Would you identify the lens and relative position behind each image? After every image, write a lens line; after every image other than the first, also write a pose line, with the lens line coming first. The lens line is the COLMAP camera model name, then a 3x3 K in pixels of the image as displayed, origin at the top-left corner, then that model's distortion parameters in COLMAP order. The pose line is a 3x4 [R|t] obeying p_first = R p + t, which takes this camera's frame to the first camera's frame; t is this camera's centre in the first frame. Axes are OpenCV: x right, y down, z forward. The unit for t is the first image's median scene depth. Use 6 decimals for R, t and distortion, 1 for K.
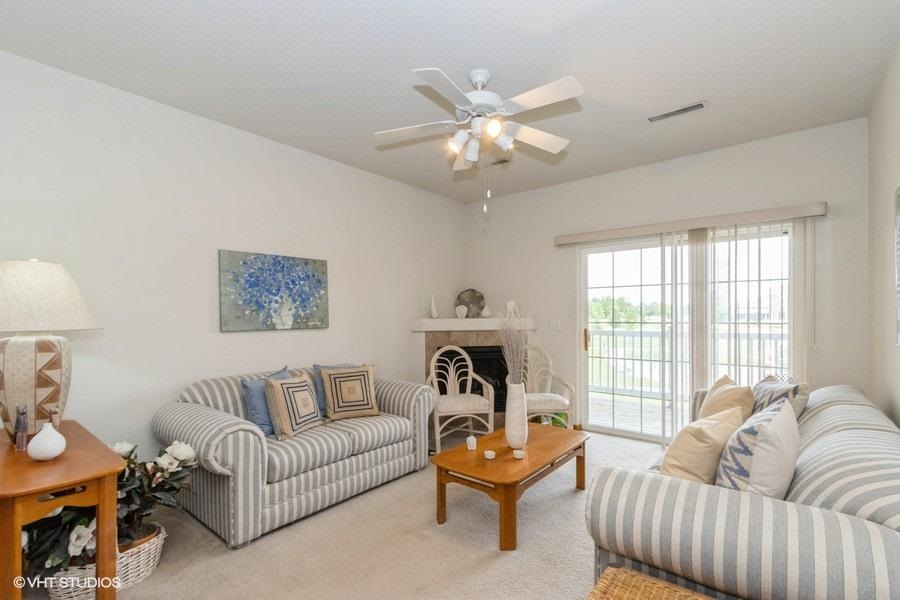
lens RADIAL K [[416.5, 0, 432.4], [0, 416.5, 314.1], [0, 0, 1]] dist [-0.001397, -0.001056]
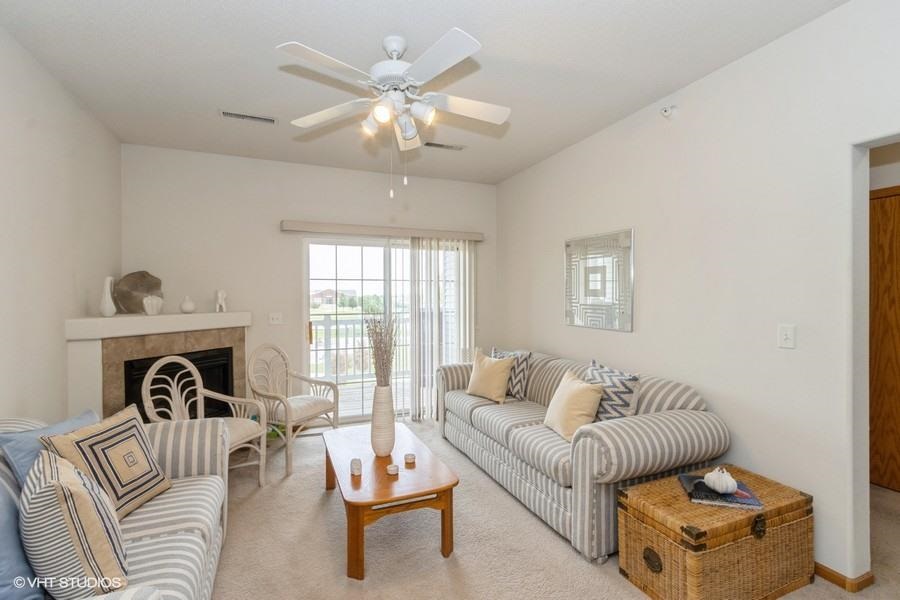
lens RADIAL K [[416.5, 0, 447.7], [0, 416.5, 301.4], [0, 0, 1]] dist [-0.001397, -0.001056]
pose [[0.457830, -0.004902, 0.889026, -0.354558], [0.003073, 0.999988, 0.003931, -0.014846], [-0.889034, 0.000932, 0.457840, 0.287603]]
